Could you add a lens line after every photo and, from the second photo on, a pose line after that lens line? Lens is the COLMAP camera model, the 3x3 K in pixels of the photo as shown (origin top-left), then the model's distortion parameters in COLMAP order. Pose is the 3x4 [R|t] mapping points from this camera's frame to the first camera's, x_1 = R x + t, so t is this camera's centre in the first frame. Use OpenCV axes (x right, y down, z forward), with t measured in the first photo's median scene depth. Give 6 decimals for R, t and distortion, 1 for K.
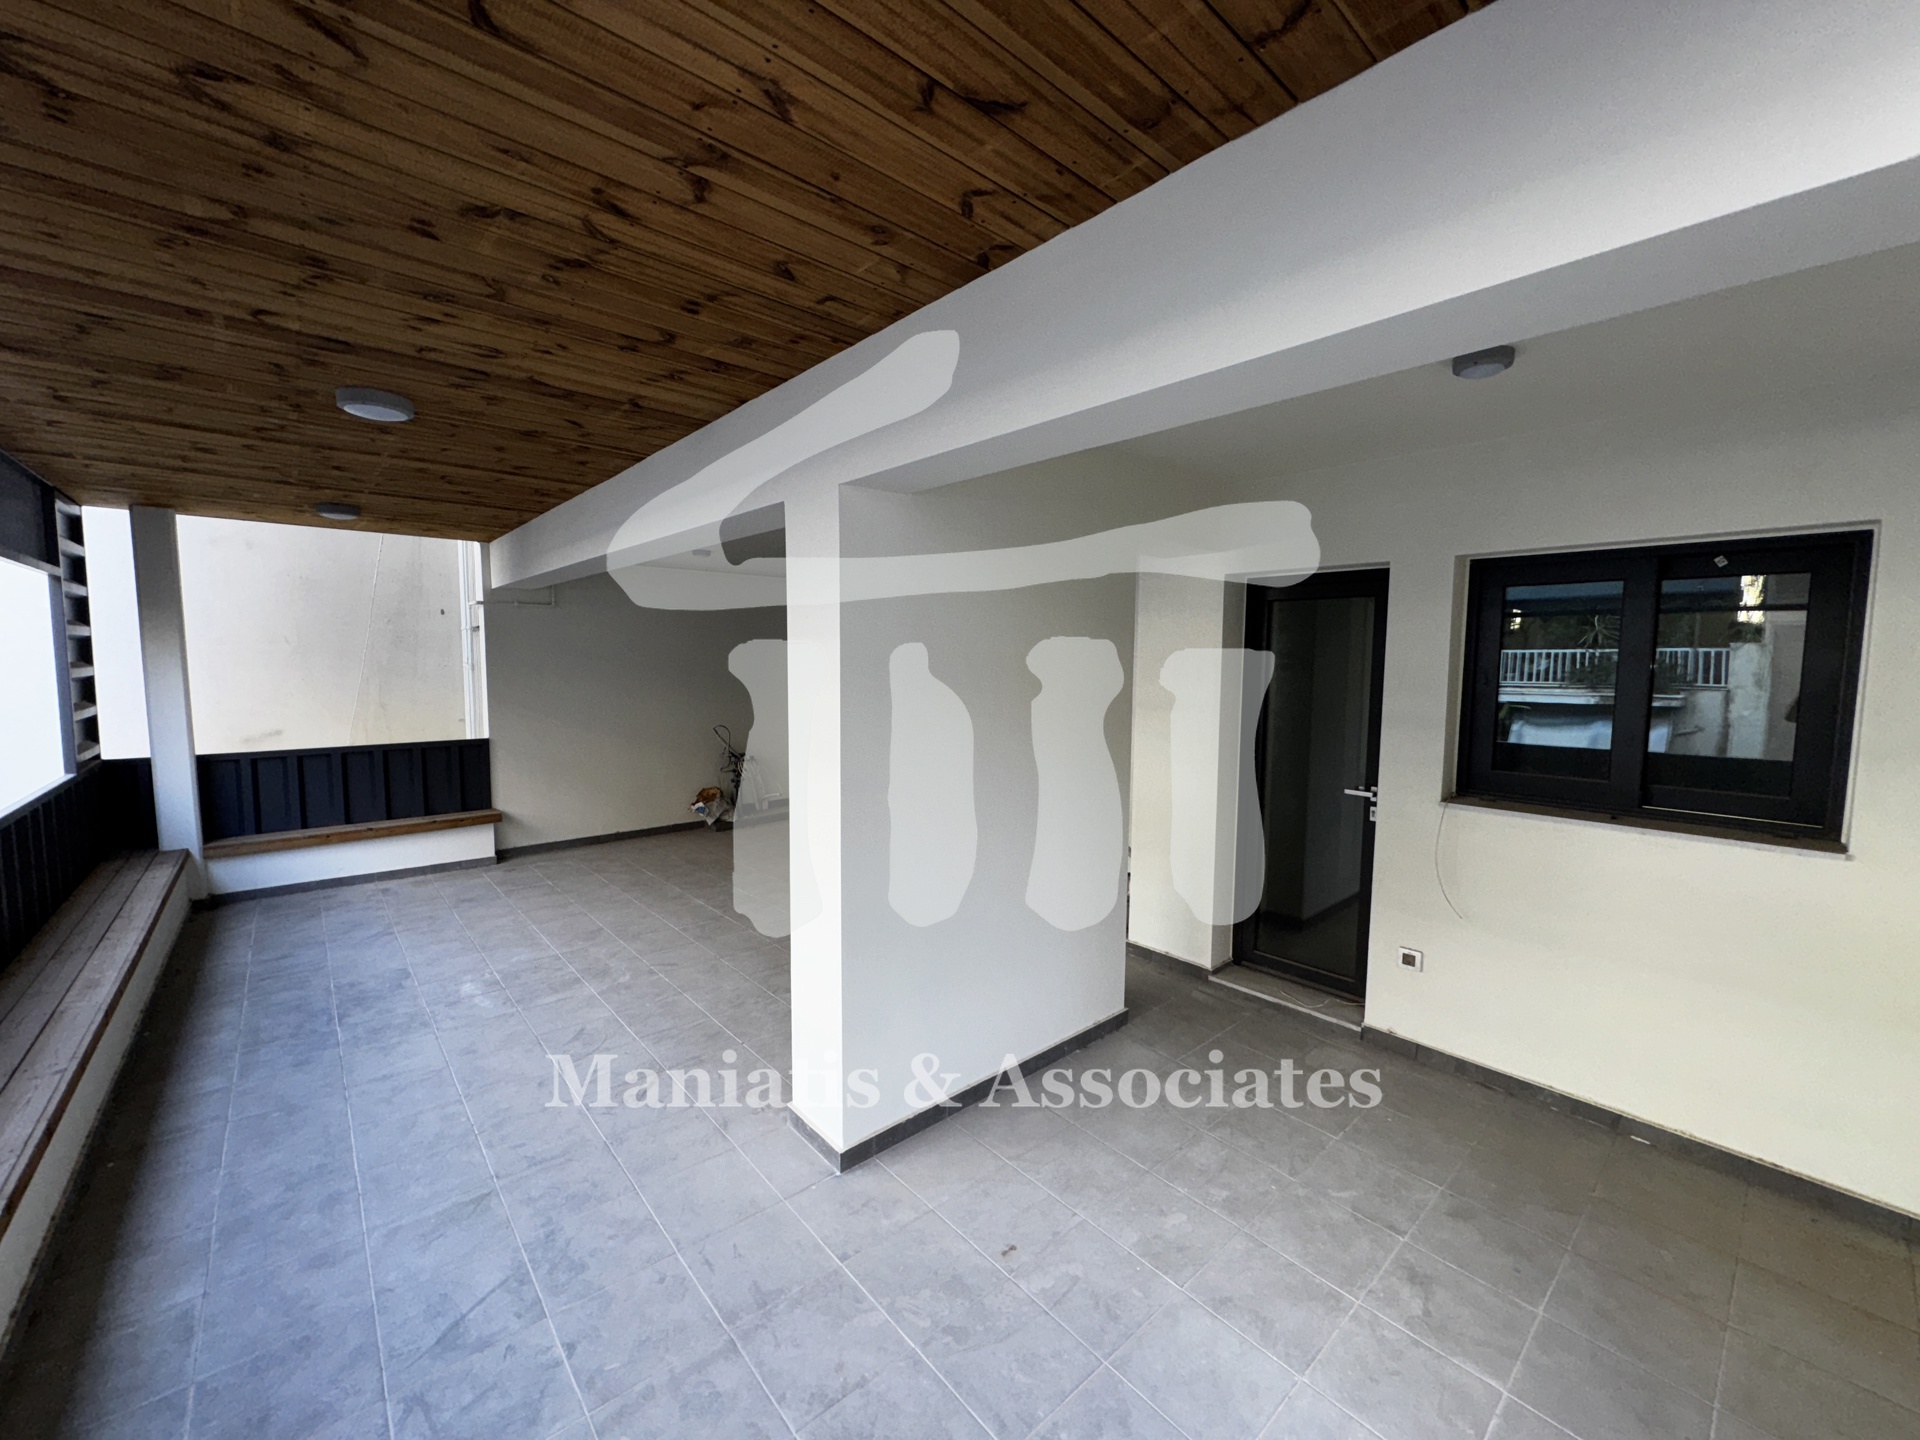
lens RADIAL K [[770.4, 0, 964.8], [0, 770.4, 719.7], [0, 0, 1]] dist [-0.003815, 0.001354]
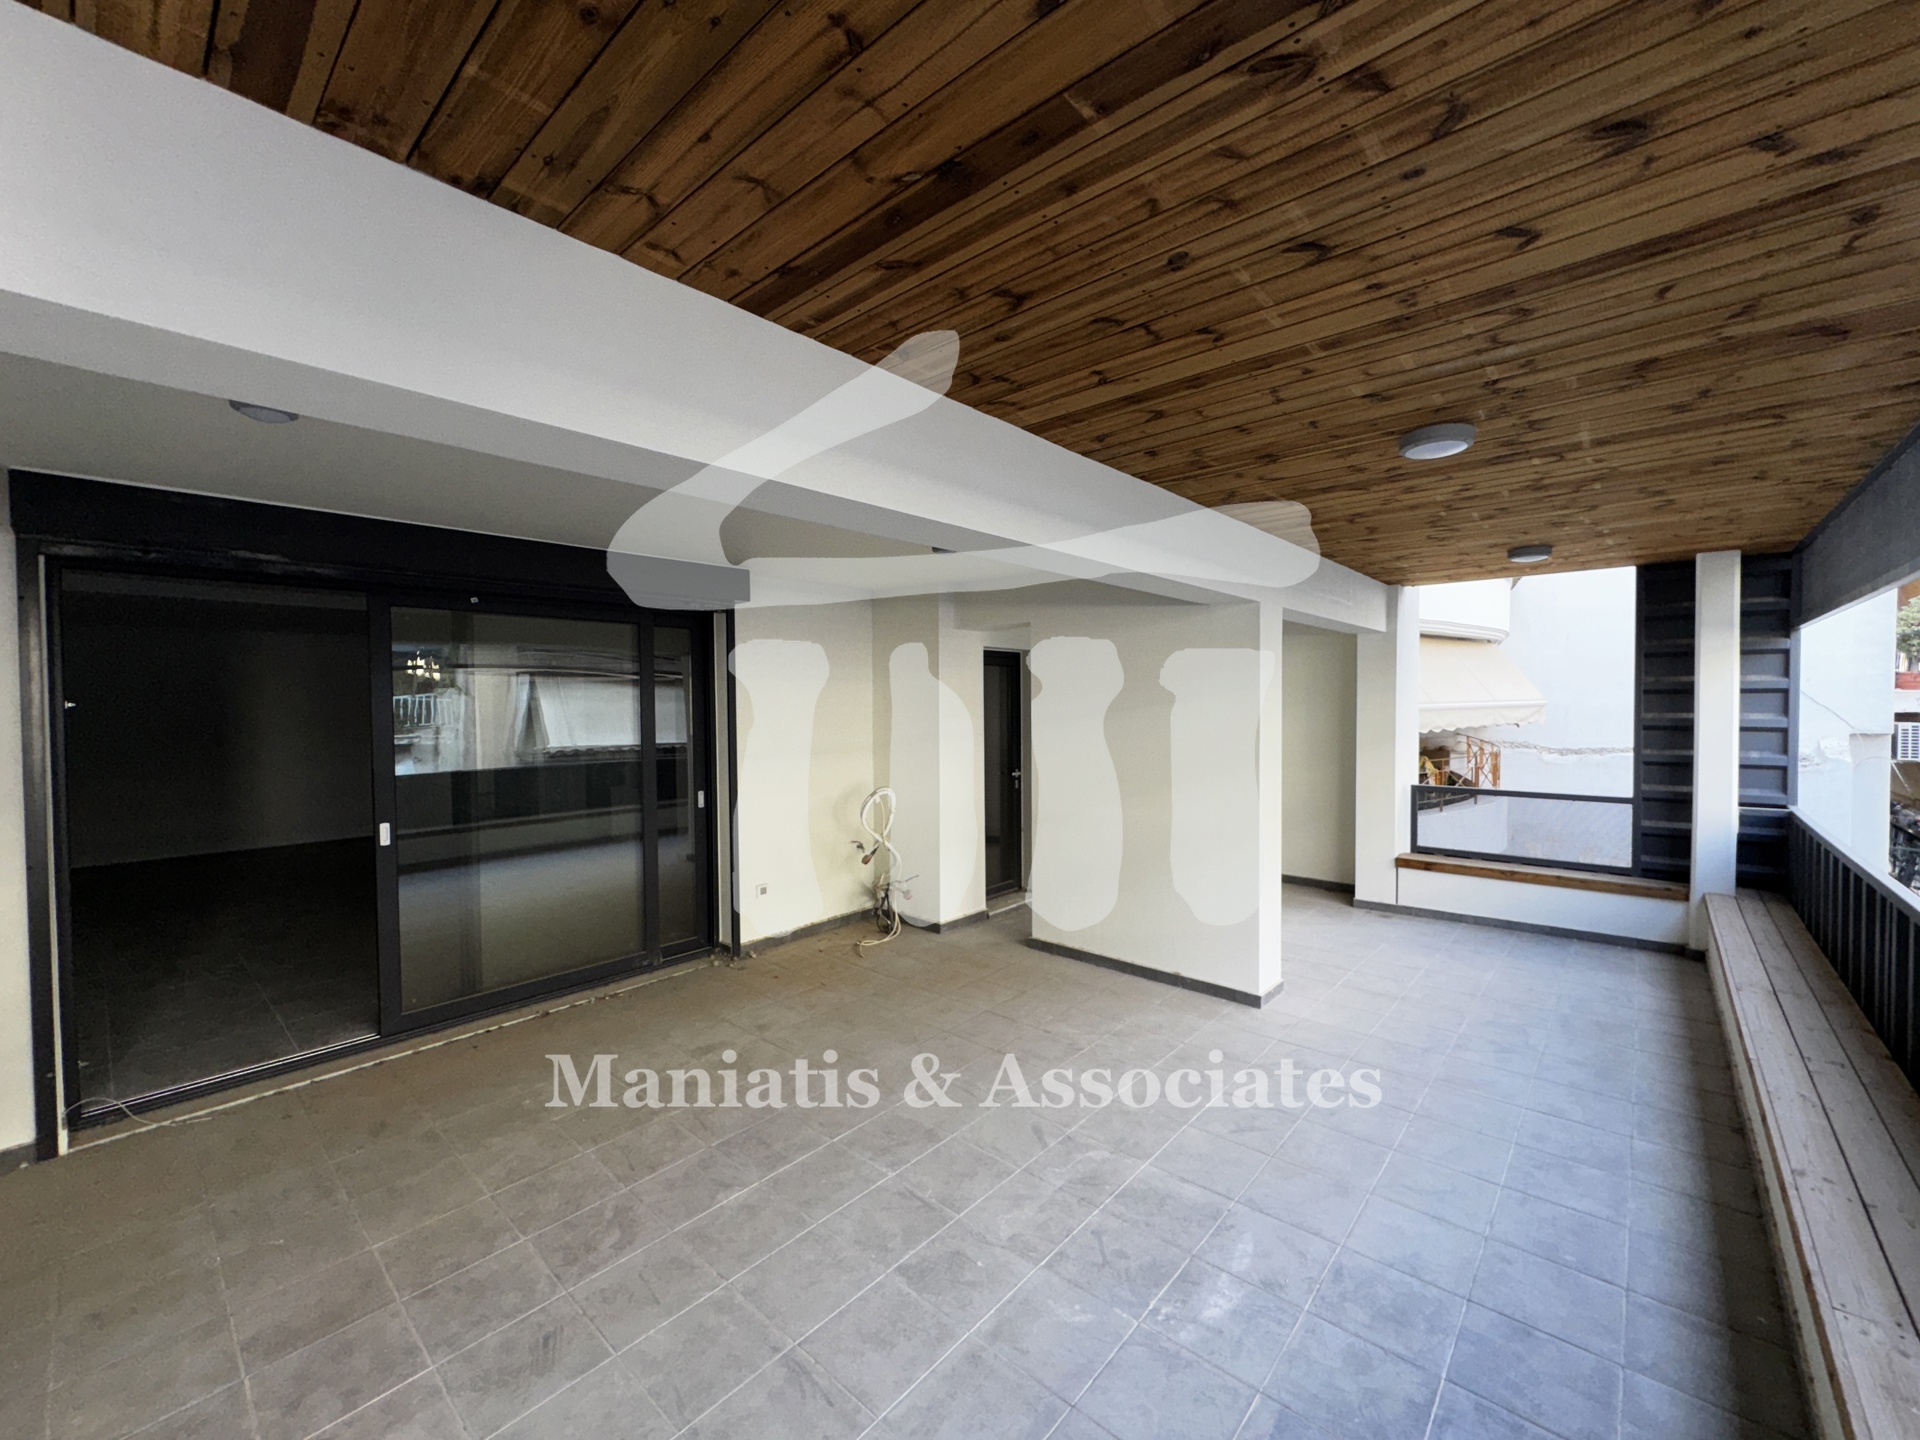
lens RADIAL K [[770.4, 0, 964.2], [0, 770.4, 719.3], [0, 0, 1]] dist [-0.003815, 0.001354]
pose [[-0.124092, -0.030823, 0.991792, -1.214331], [0.087028, 0.995328, 0.041822, -0.113298], [-0.988447, 0.091503, -0.120830, 1.268258]]
